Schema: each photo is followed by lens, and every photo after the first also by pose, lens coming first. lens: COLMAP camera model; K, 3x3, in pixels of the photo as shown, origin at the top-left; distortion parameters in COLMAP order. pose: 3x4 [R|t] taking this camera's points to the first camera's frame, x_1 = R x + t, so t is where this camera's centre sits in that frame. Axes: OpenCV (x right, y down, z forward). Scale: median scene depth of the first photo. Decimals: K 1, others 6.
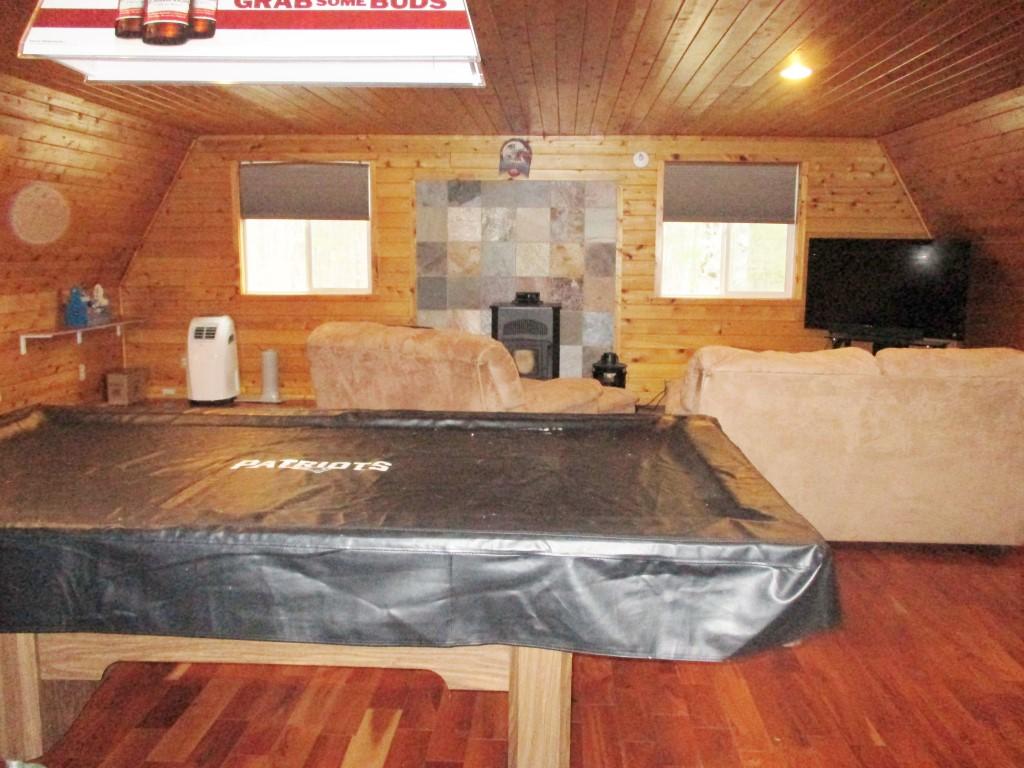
lens RADIAL K [[862.6, 0, 516.5], [0, 862.6, 385.7], [0, 0, 1]] dist [-0.015737, 0.001311]
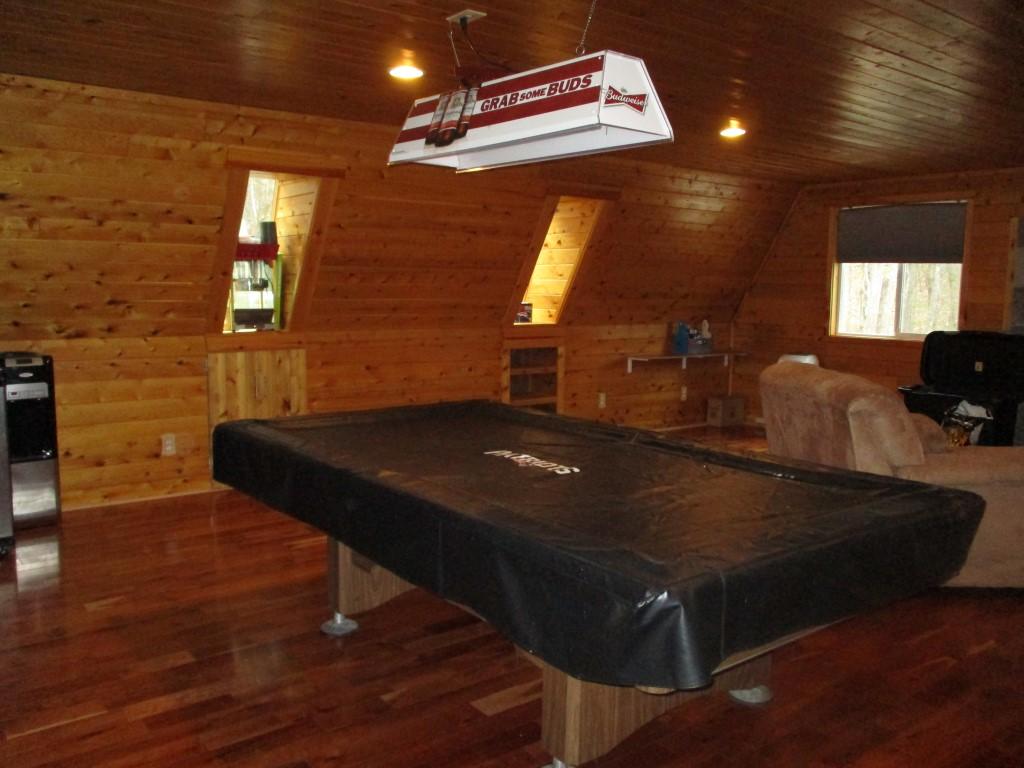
lens RADIAL K [[862.6, 0, 515.0], [0, 862.6, 382.7], [0, 0, 1]] dist [-0.015737, 0.001311]
pose [[0.645015, 0.092698, -0.758527, 0.233777], [-0.132963, 0.991088, 0.008053, -0.008950], [0.752513, 0.095661, 0.651592, 0.054979]]
